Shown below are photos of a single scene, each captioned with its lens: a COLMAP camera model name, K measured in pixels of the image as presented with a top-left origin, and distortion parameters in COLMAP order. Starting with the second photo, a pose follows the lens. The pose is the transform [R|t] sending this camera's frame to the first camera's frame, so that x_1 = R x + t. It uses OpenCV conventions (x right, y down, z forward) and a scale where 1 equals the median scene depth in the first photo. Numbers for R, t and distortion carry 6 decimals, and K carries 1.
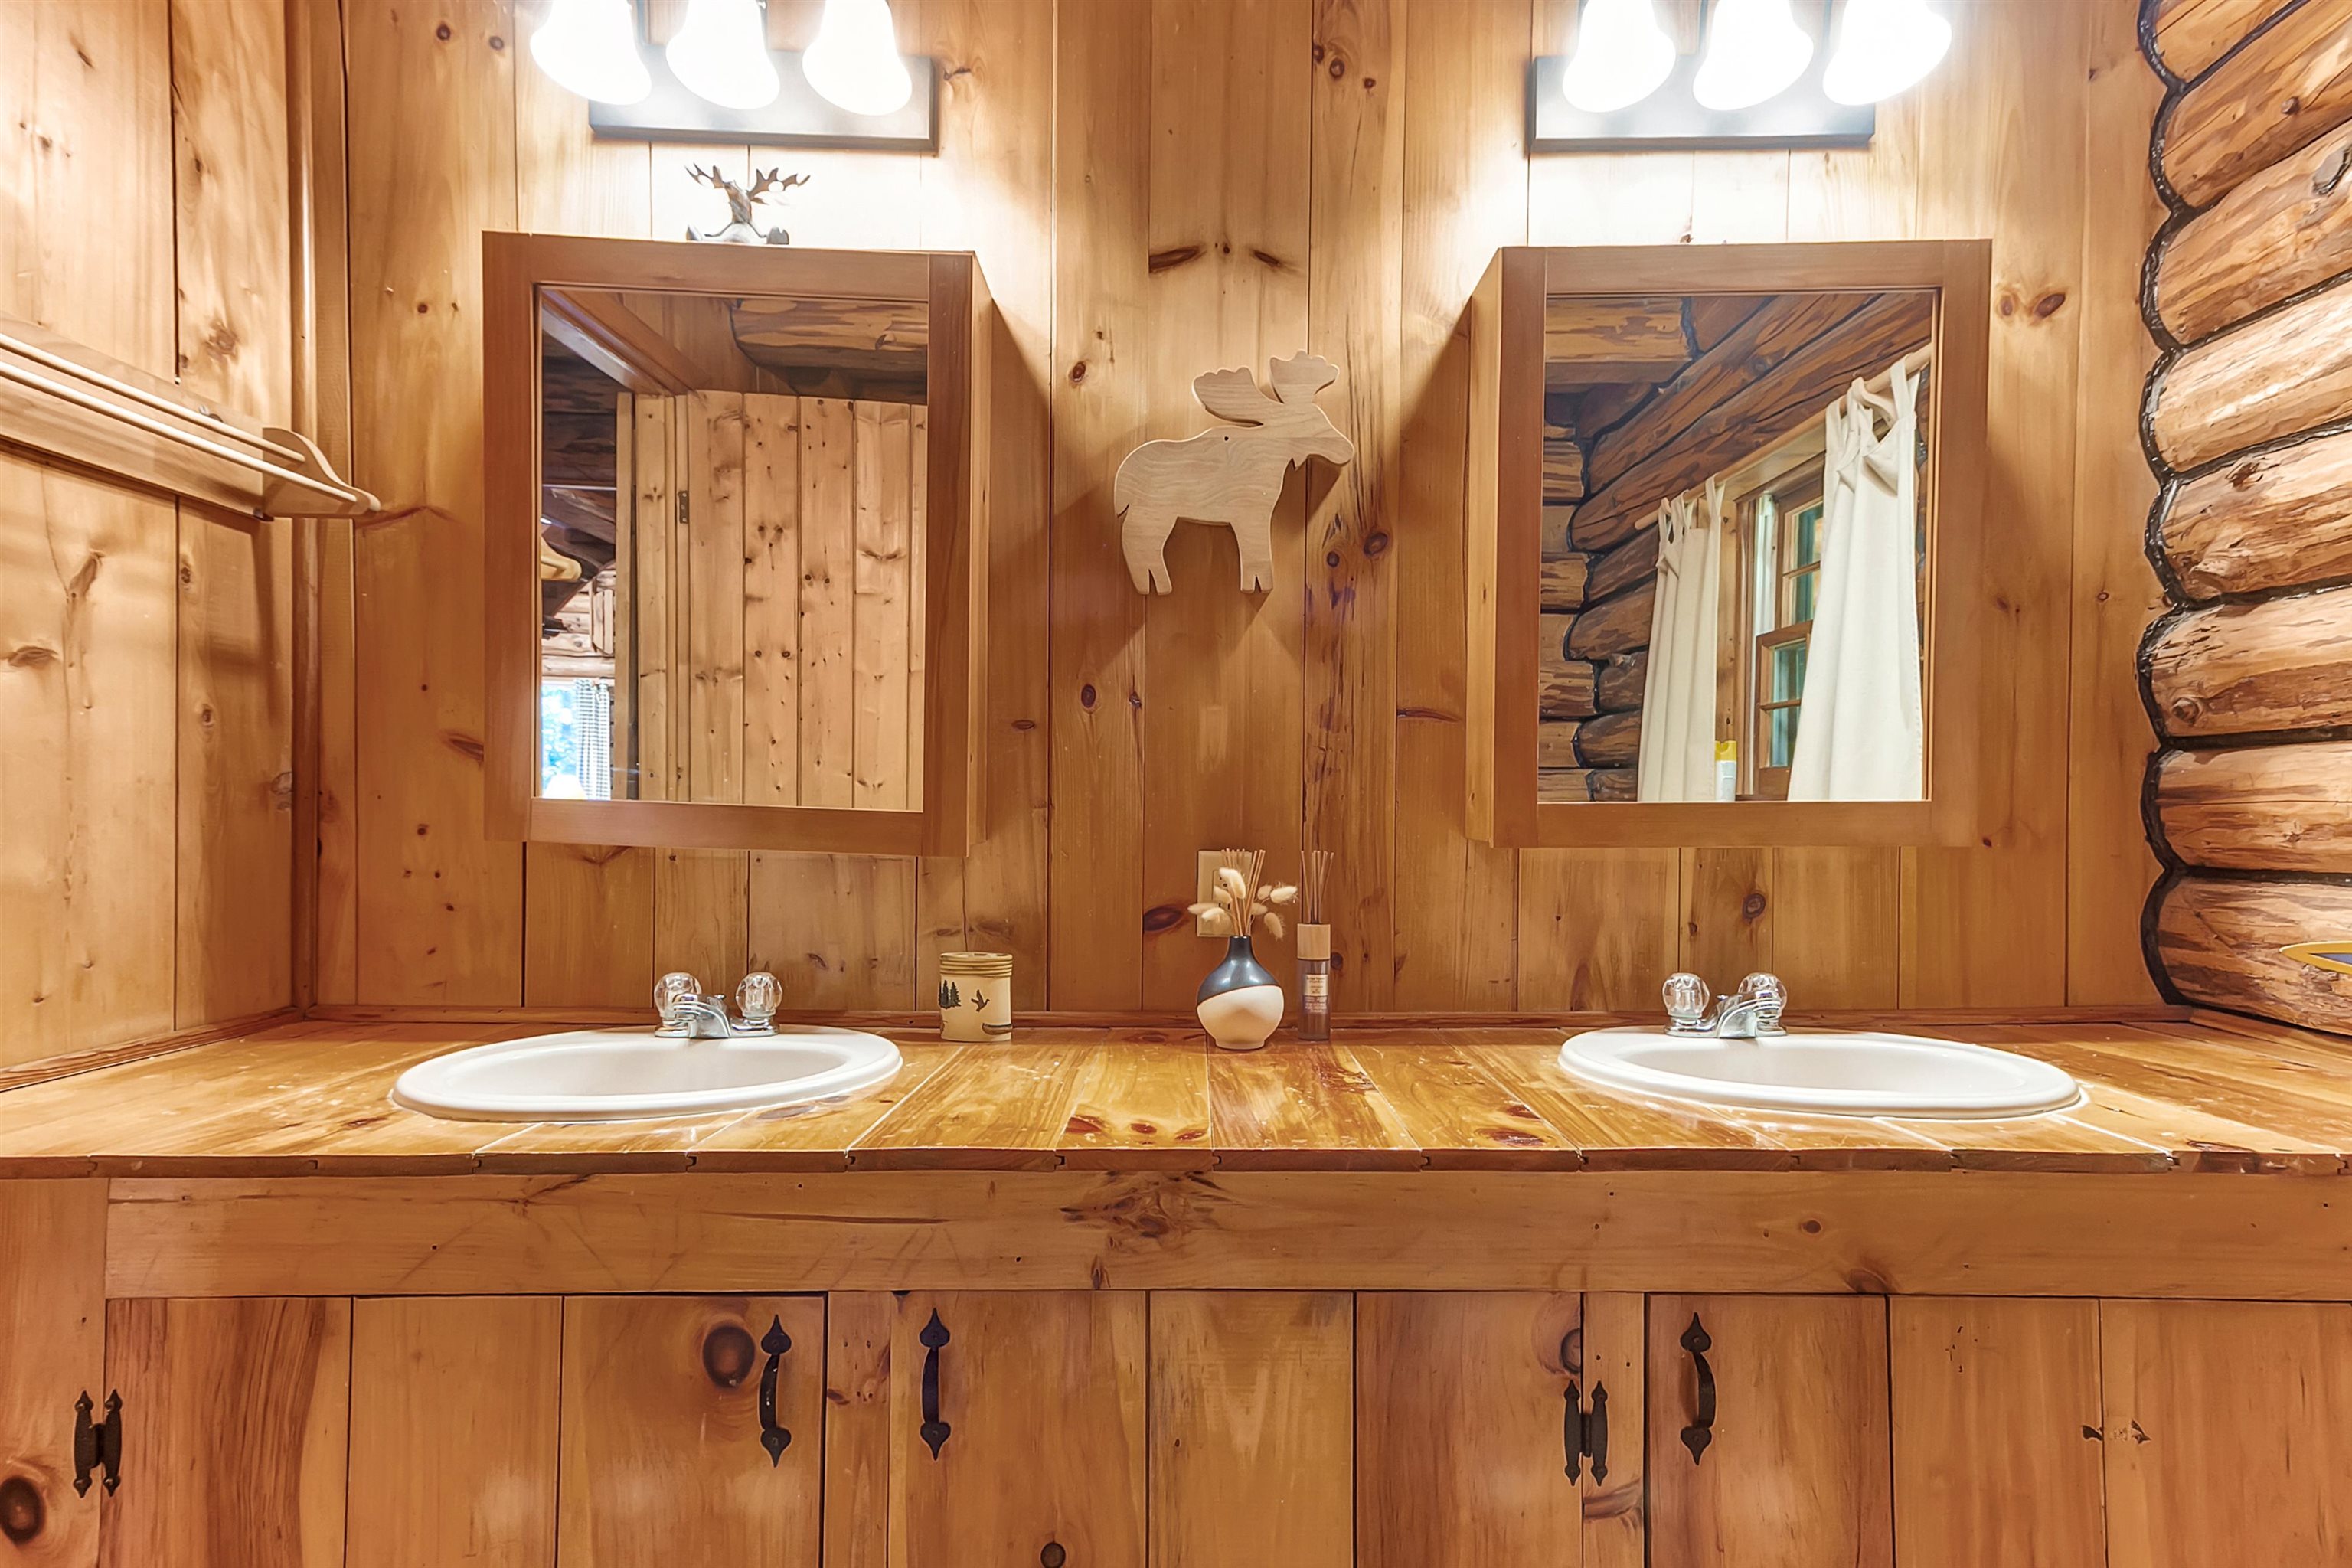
lens RADIAL K [[1094.3, 0, 1225.0], [0, 1094.3, 802.5], [0, 0, 1]] dist [0.023315, 0.002643]
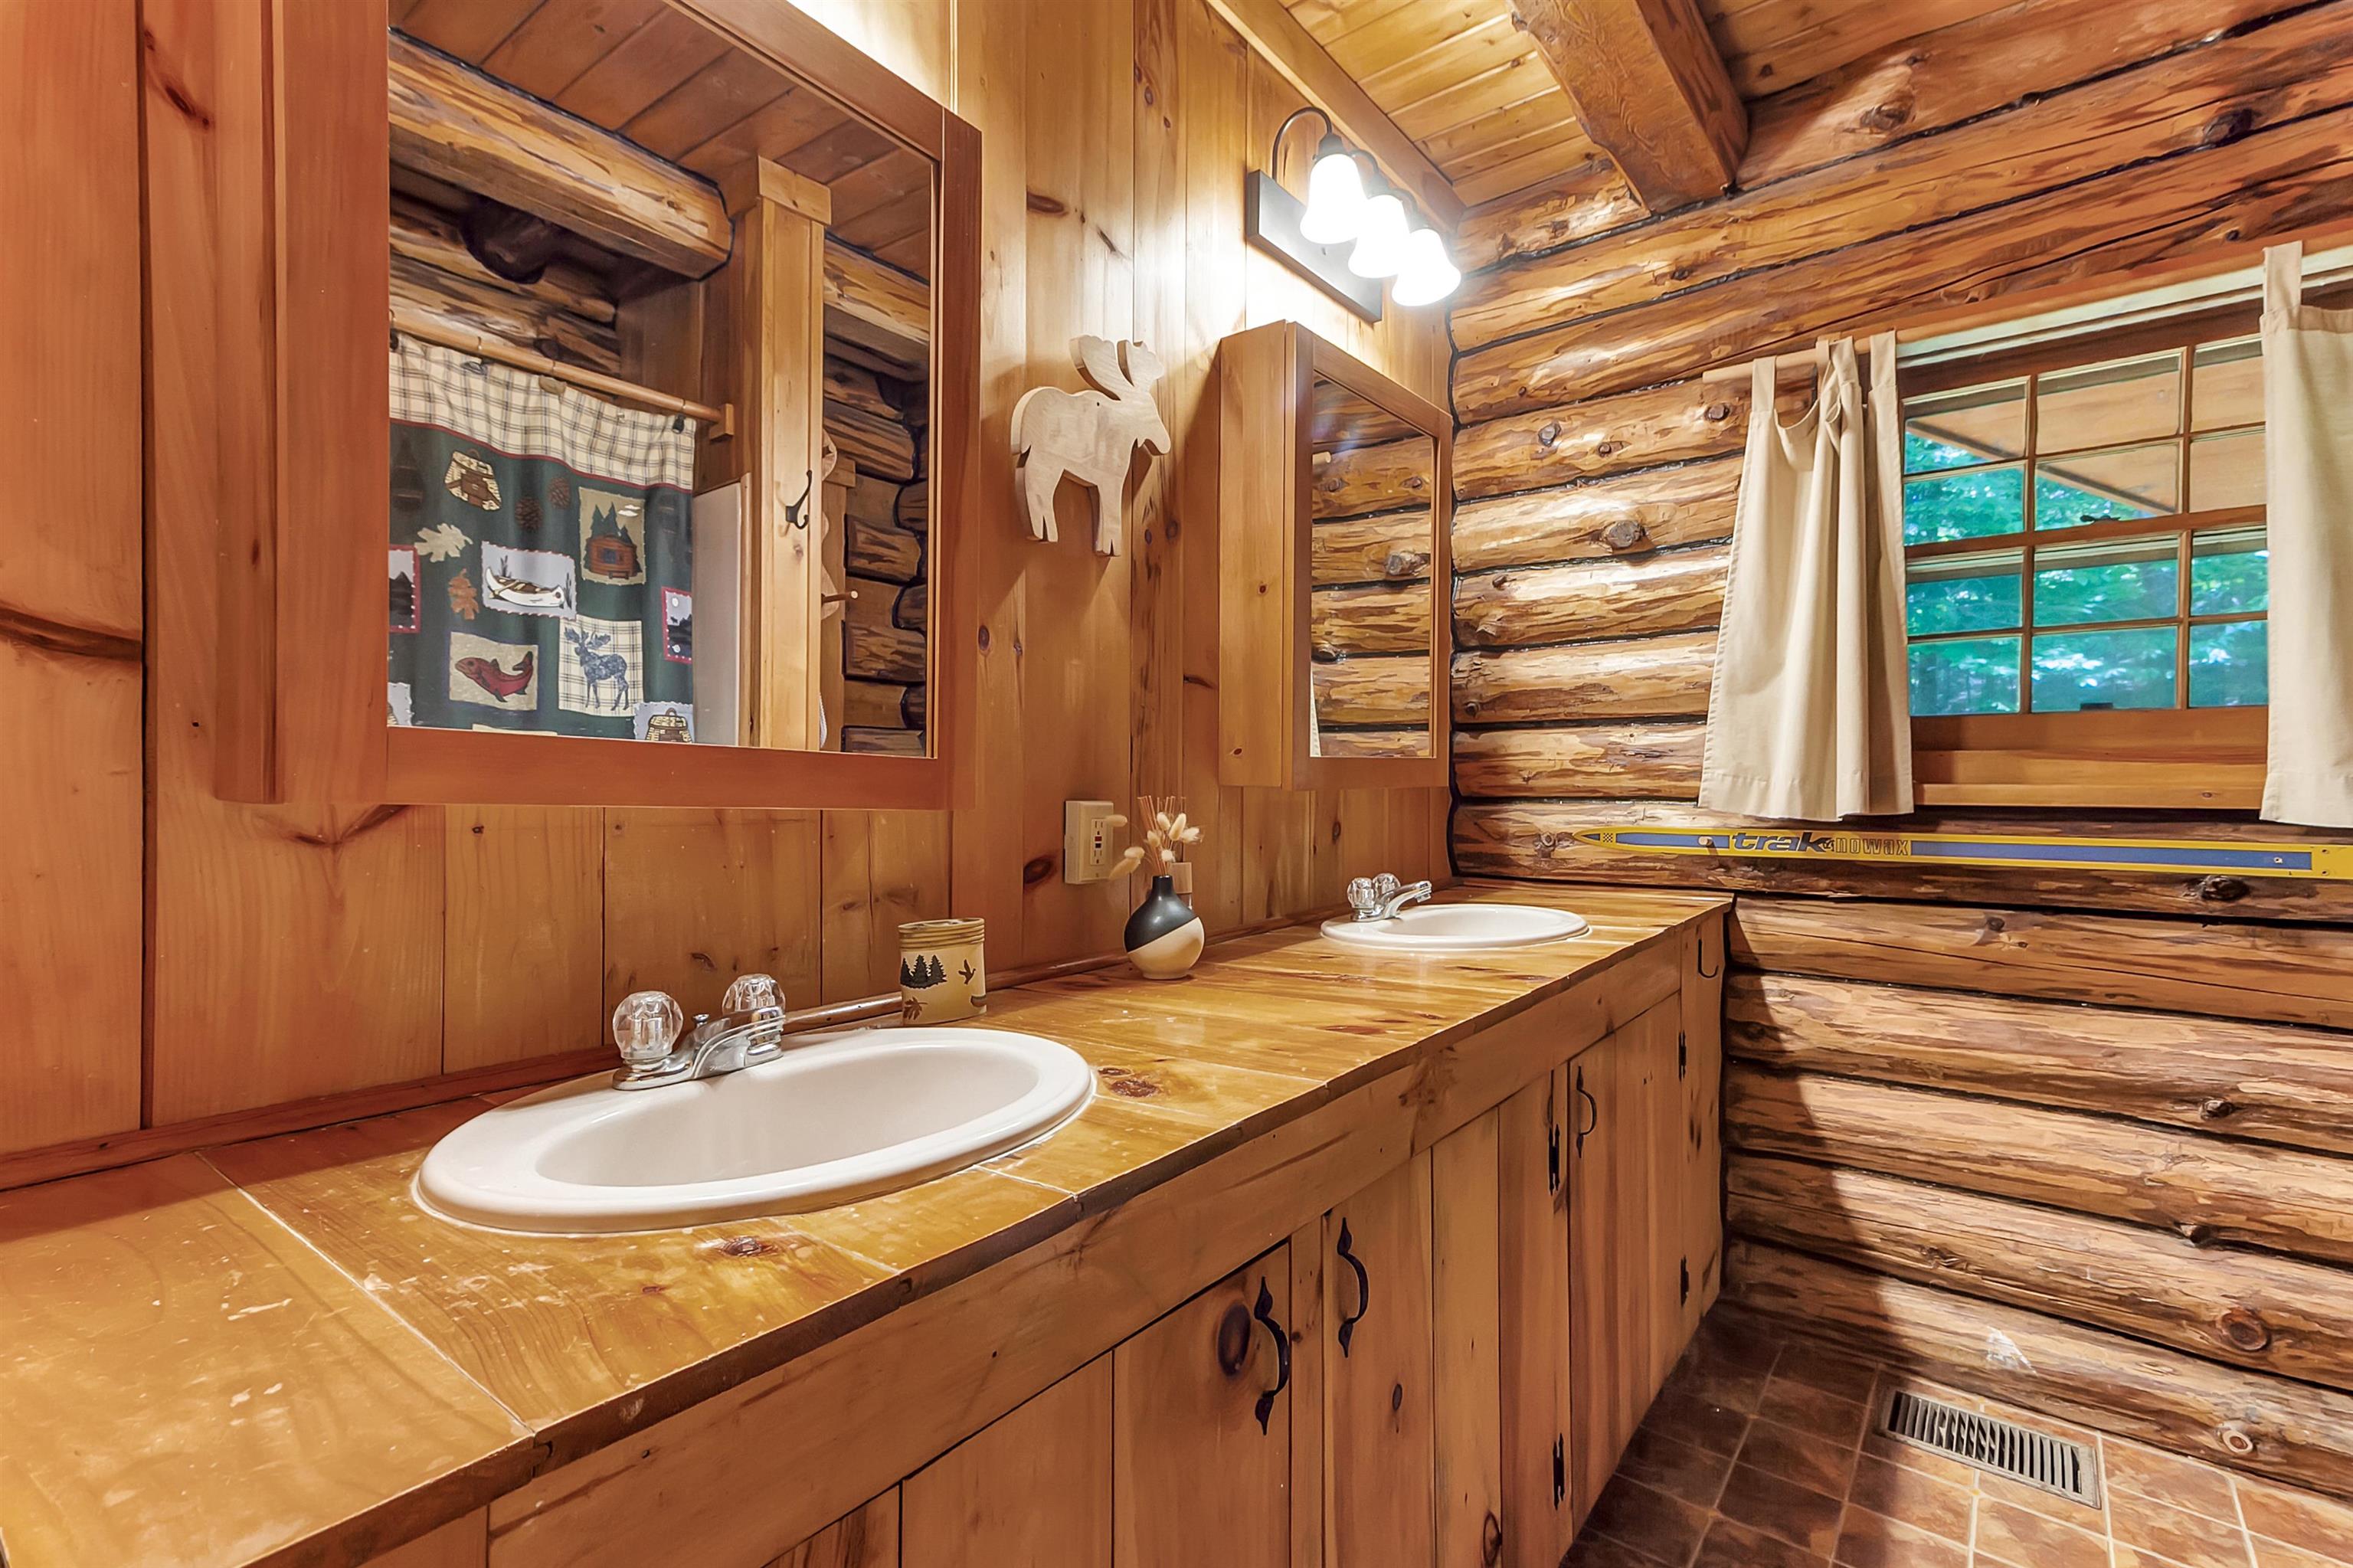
lens RADIAL K [[1094.8, 0, 1121.2], [0, 1094.8, 782.8], [0, 0, 1]] dist [0.023315, 0.002643]
pose [[0.621590, -0.006716, 0.783314, -0.869708], [0.001863, 0.999973, 0.007095, 0.022087], [-0.783340, -0.002951, 0.621586, 0.360612]]
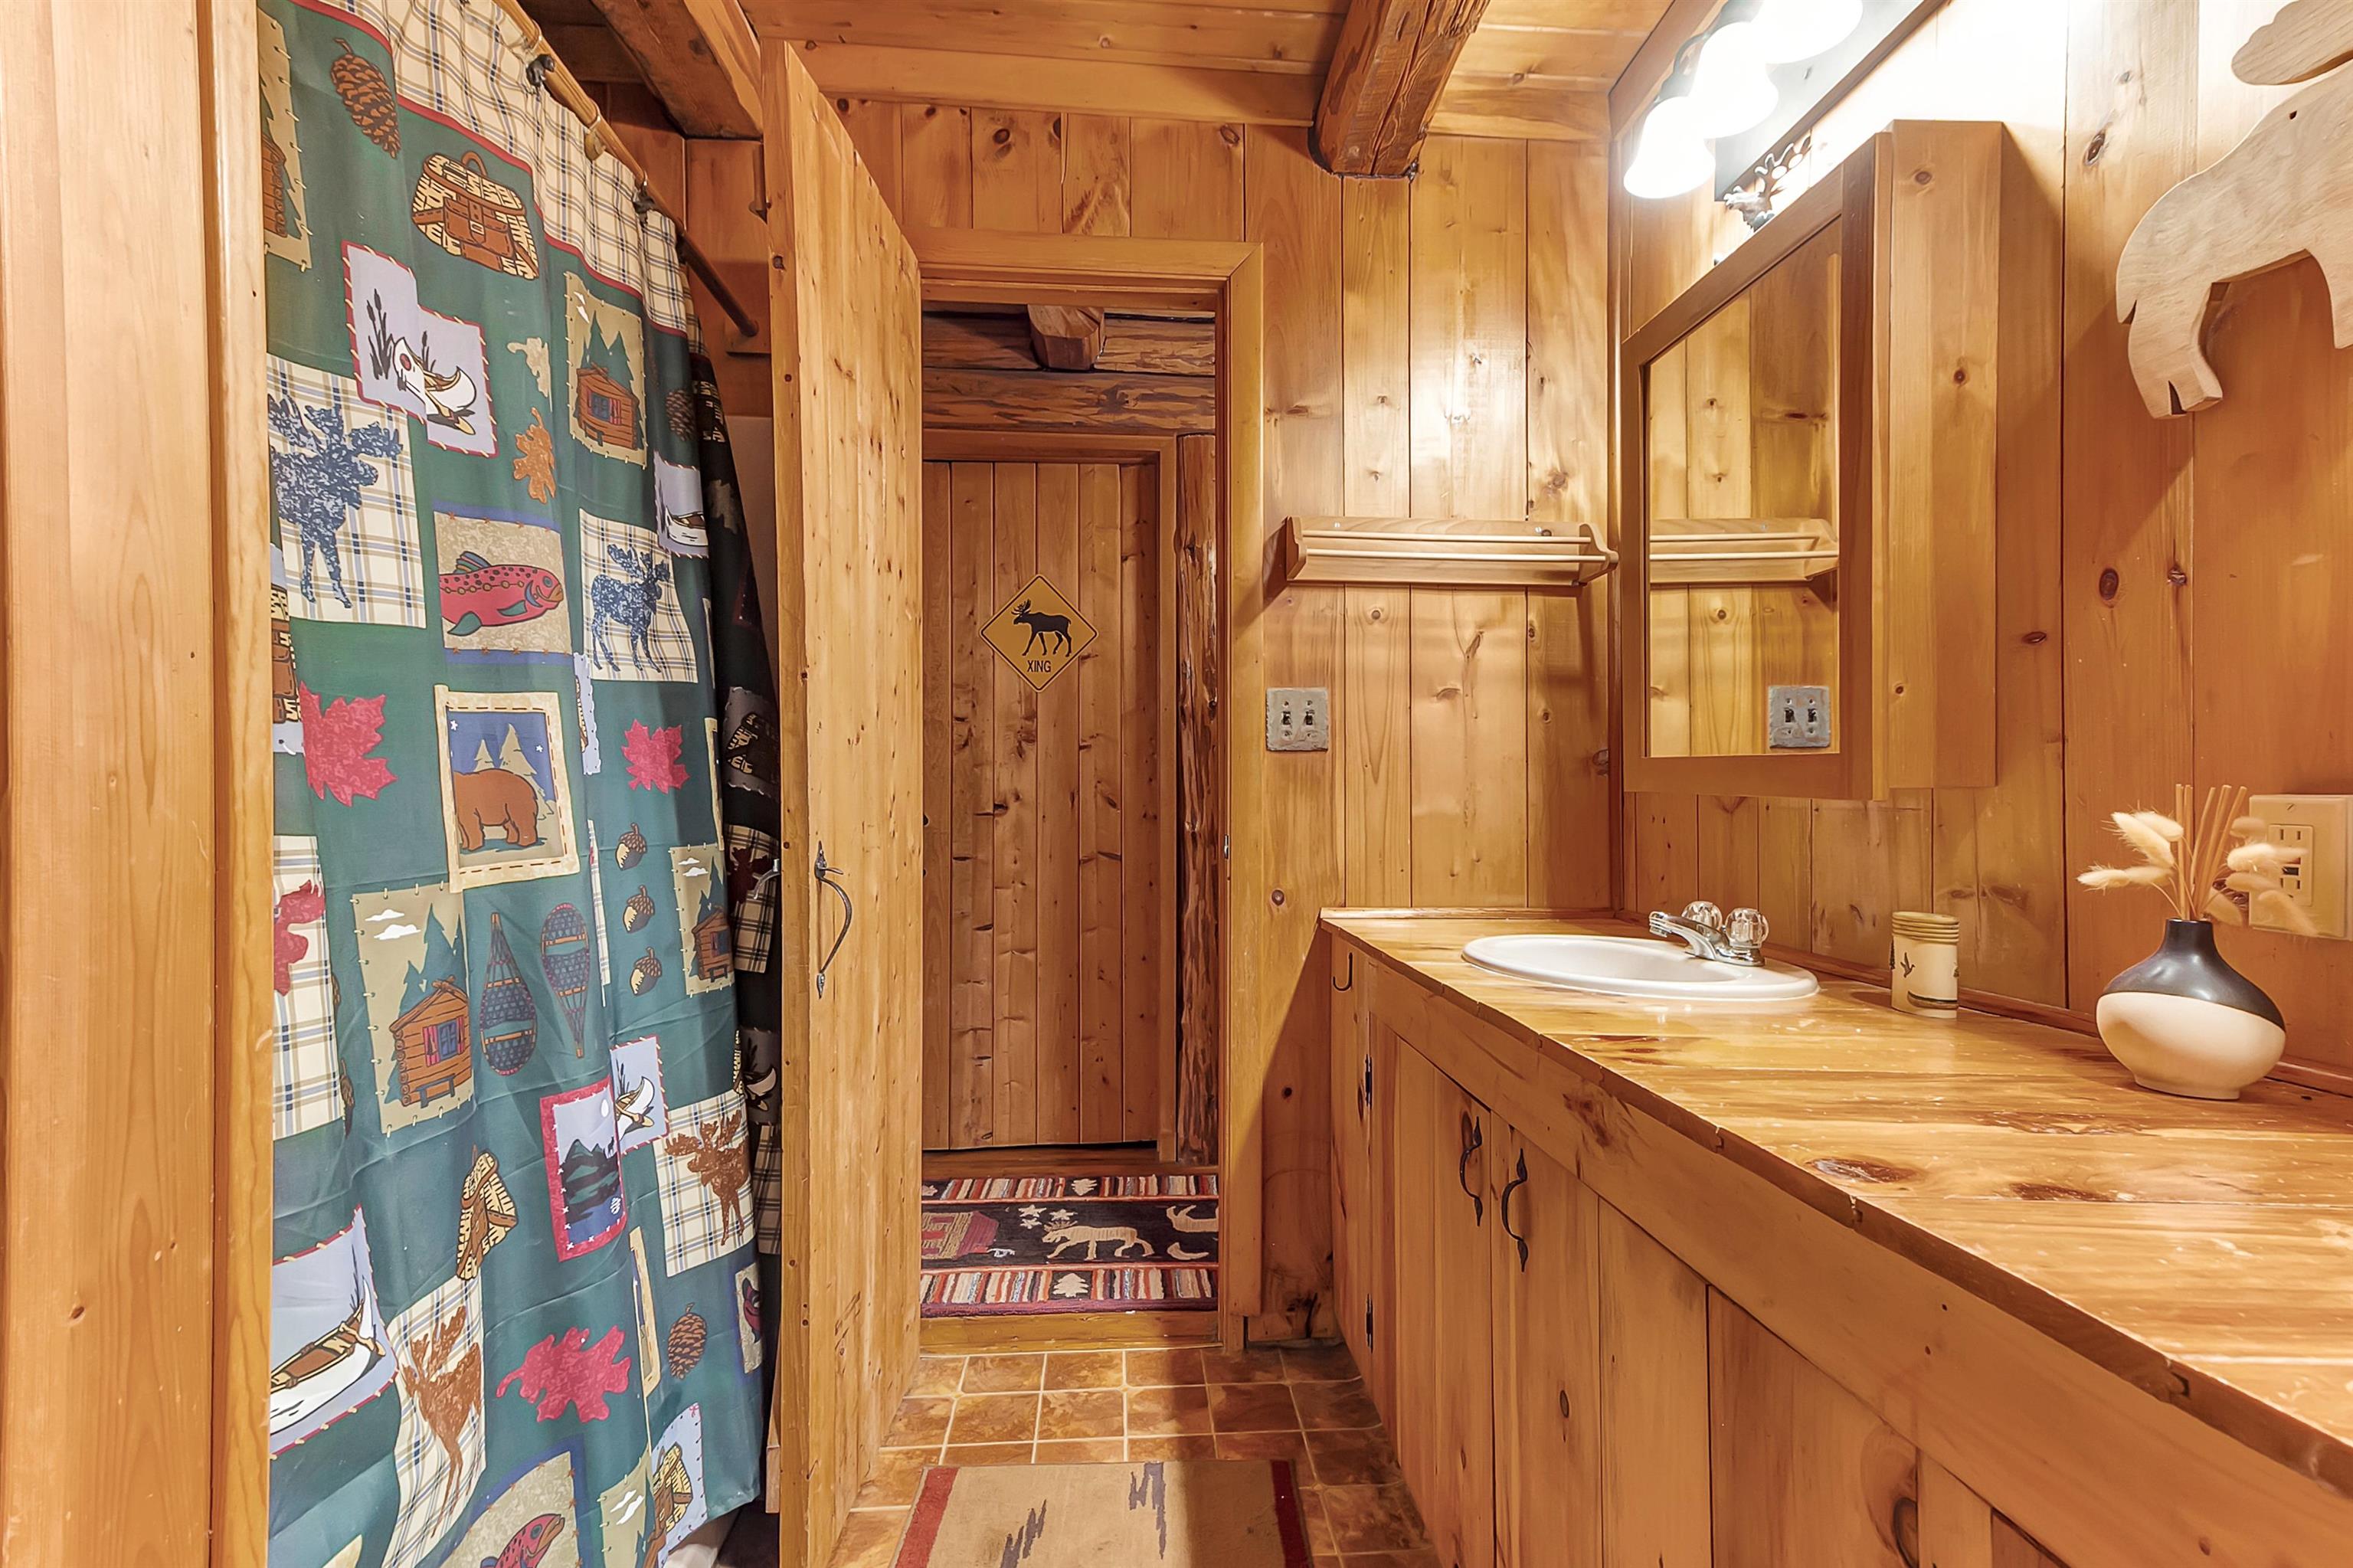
lens RADIAL K [[1094.8, 0, 1167.7], [0, 1094.8, 791.7], [0, 0, 1]] dist [0.023315, 0.002643]
pose [[0.047173, -0.017979, -0.998725, 0.644139], [0.003623, 0.999835, -0.017827, 0.057058], [0.998880, -0.002778, 0.047230, 0.374868]]
